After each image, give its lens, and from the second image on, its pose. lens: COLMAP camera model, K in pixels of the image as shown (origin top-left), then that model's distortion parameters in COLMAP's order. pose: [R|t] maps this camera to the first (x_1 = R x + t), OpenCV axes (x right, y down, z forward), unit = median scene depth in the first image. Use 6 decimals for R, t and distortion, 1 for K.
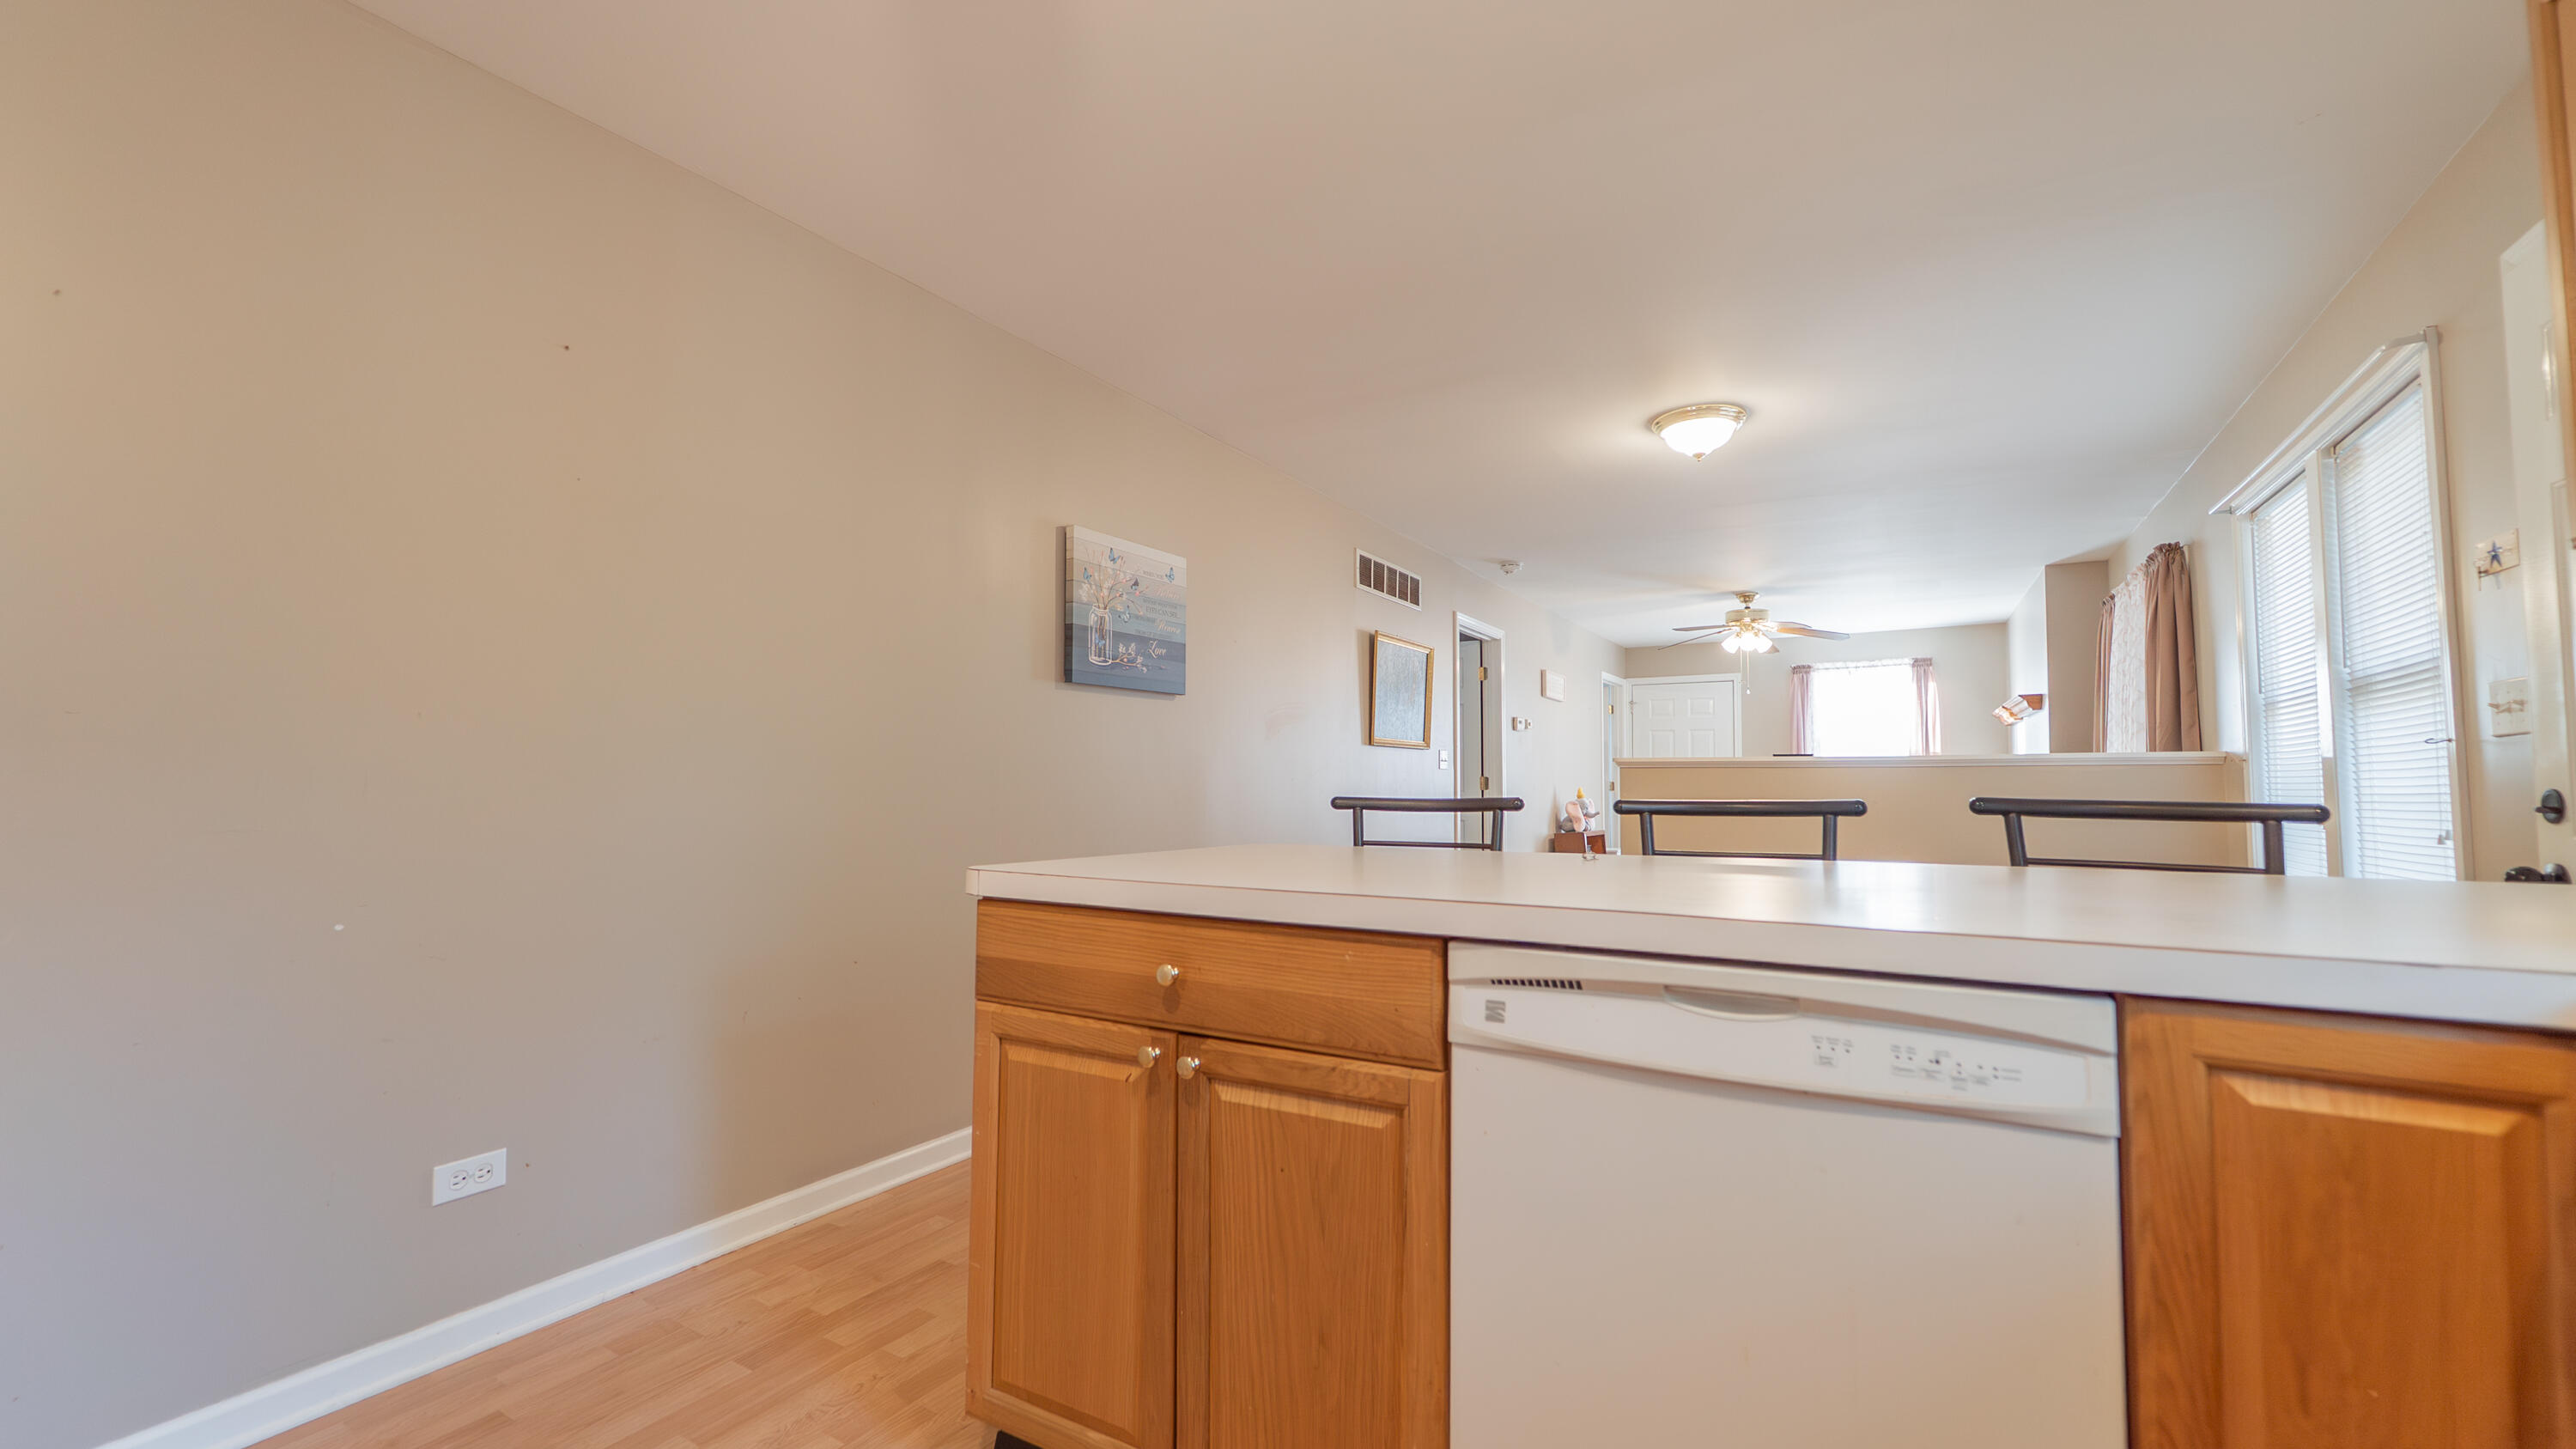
lens RADIAL K [[1030.8, 0, 1292.1], [0, 1030.8, 718.8], [0, 0, 1]] dist [0.001968, -0.001422]
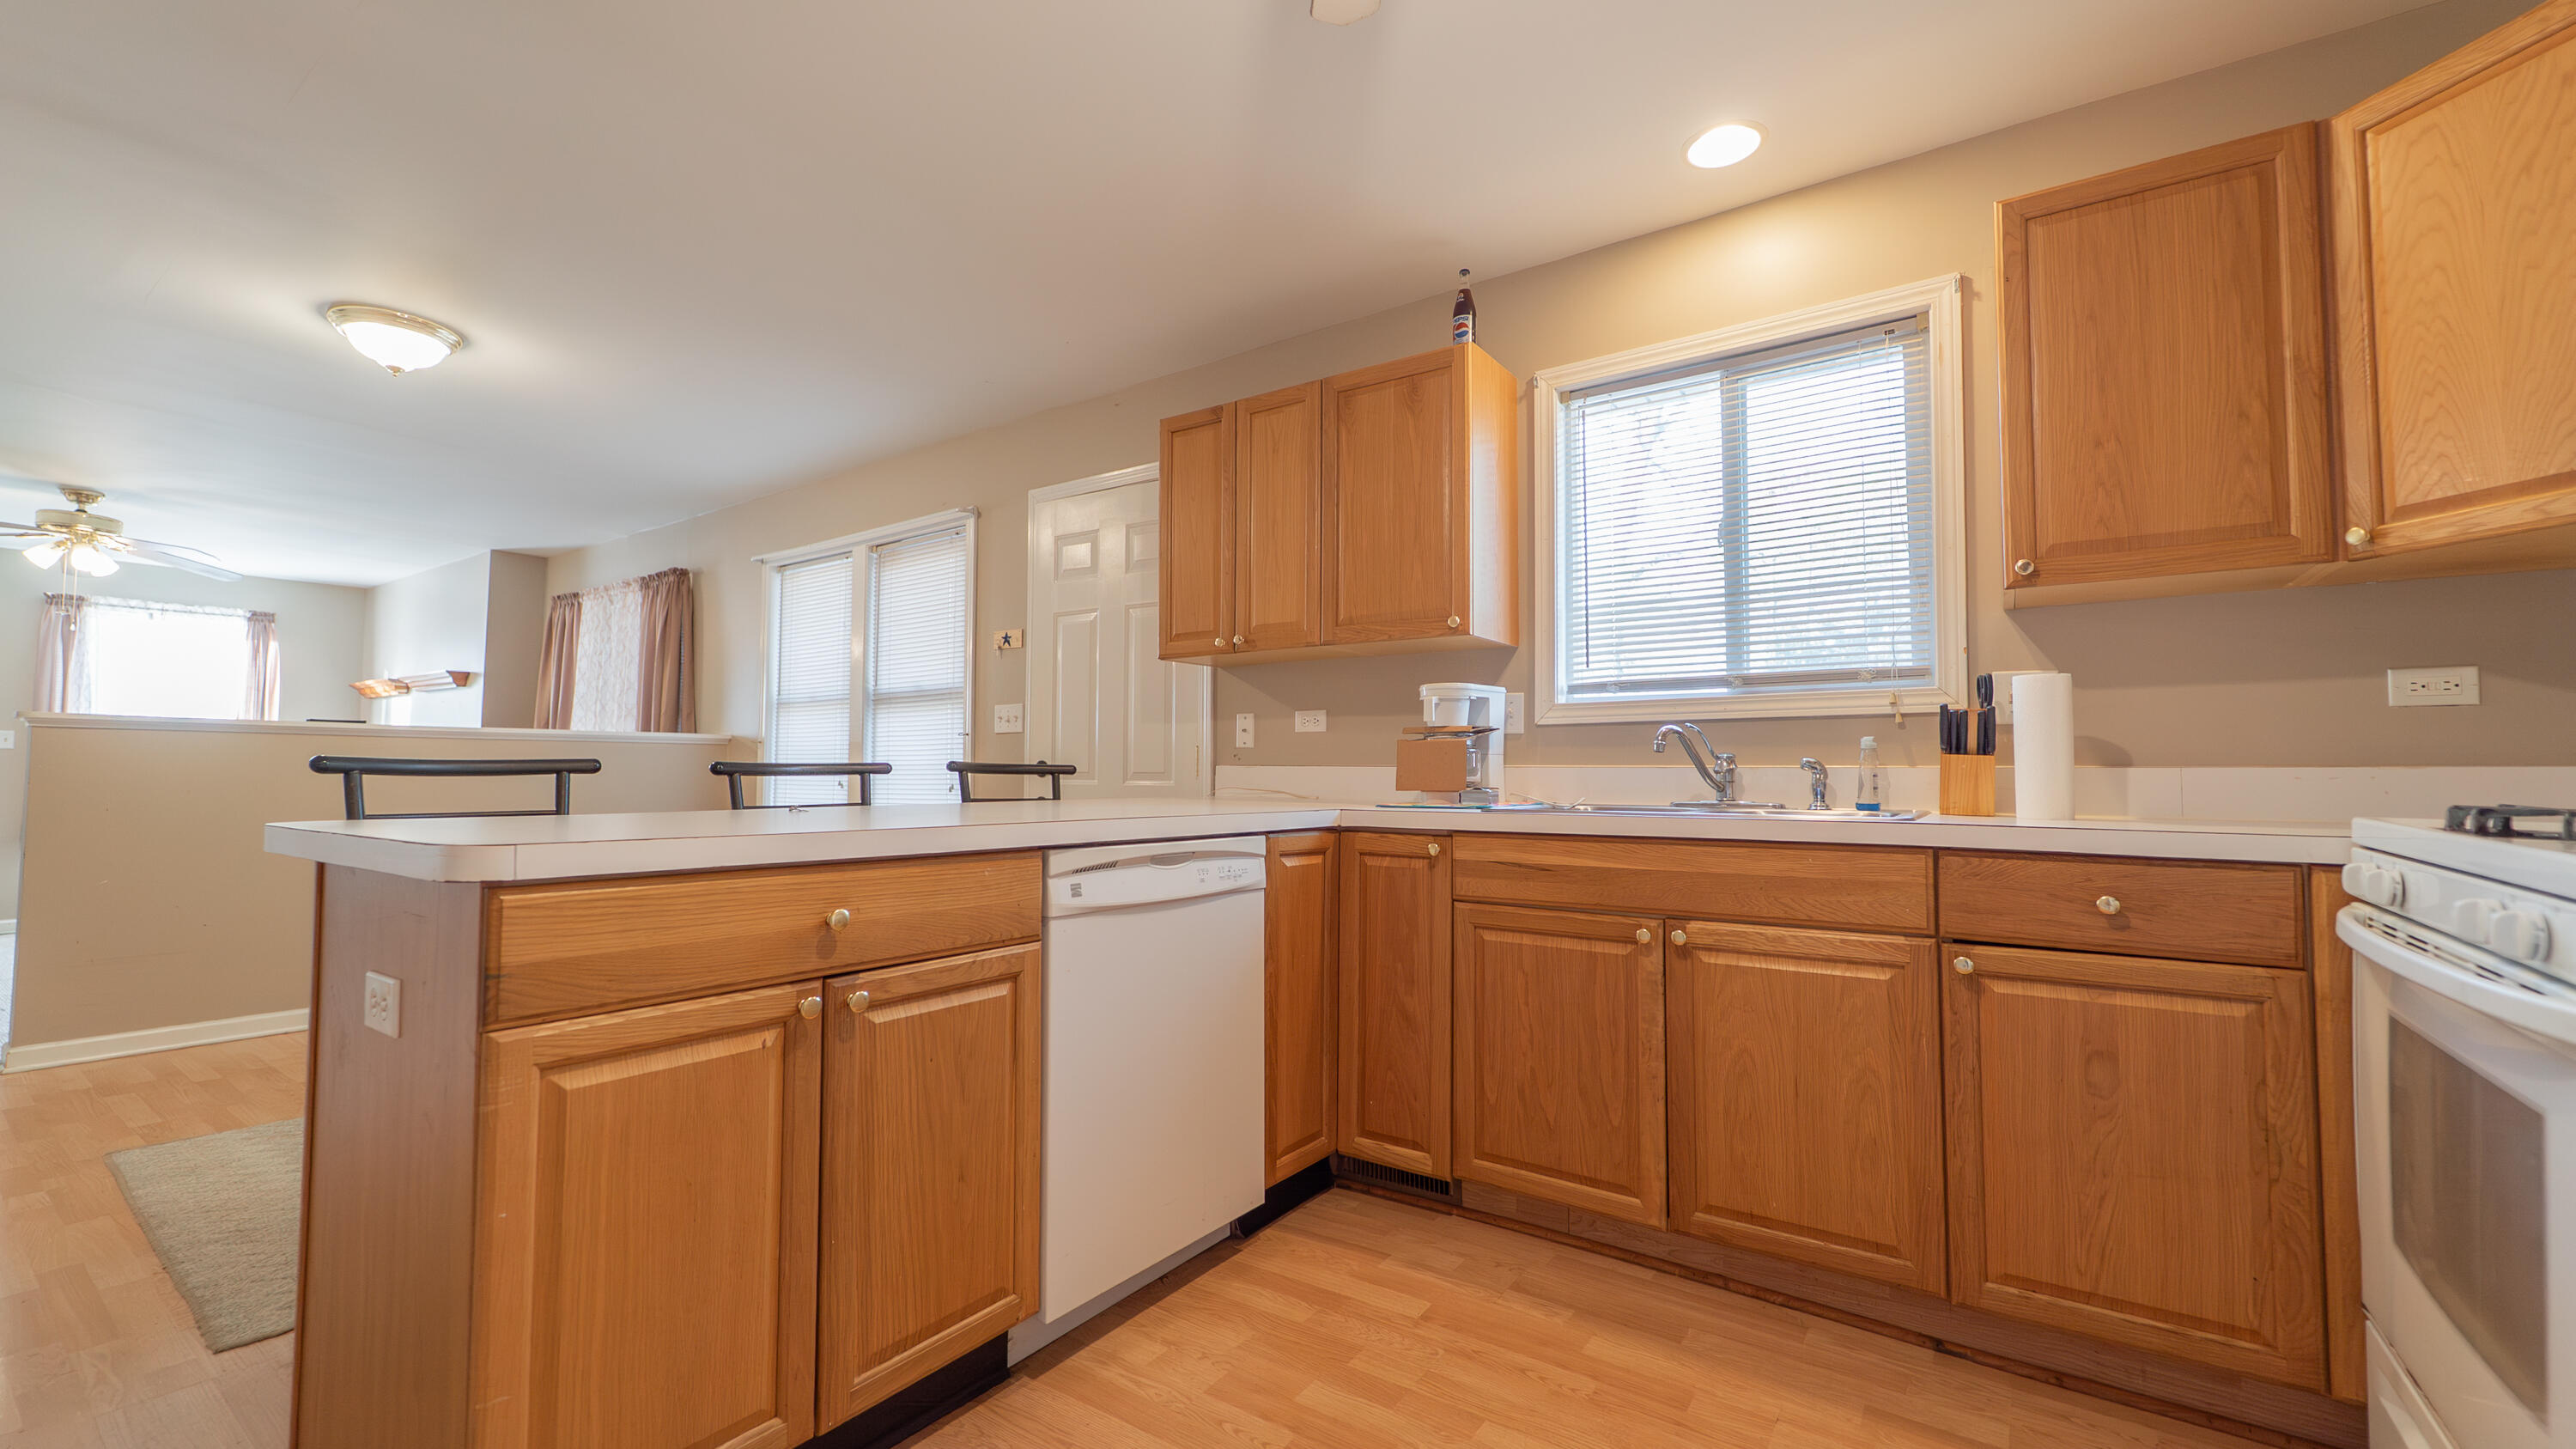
lens RADIAL K [[1030.8, 0, 1290.4], [0, 1030.8, 724.6], [0, 0, 1]] dist [0.001968, -0.001422]
pose [[0.072097, 0.046691, 0.996304, -0.703108], [-0.069529, 0.996709, -0.041679, 0.042740], [-0.994971, -0.066267, 0.075106, 0.310915]]
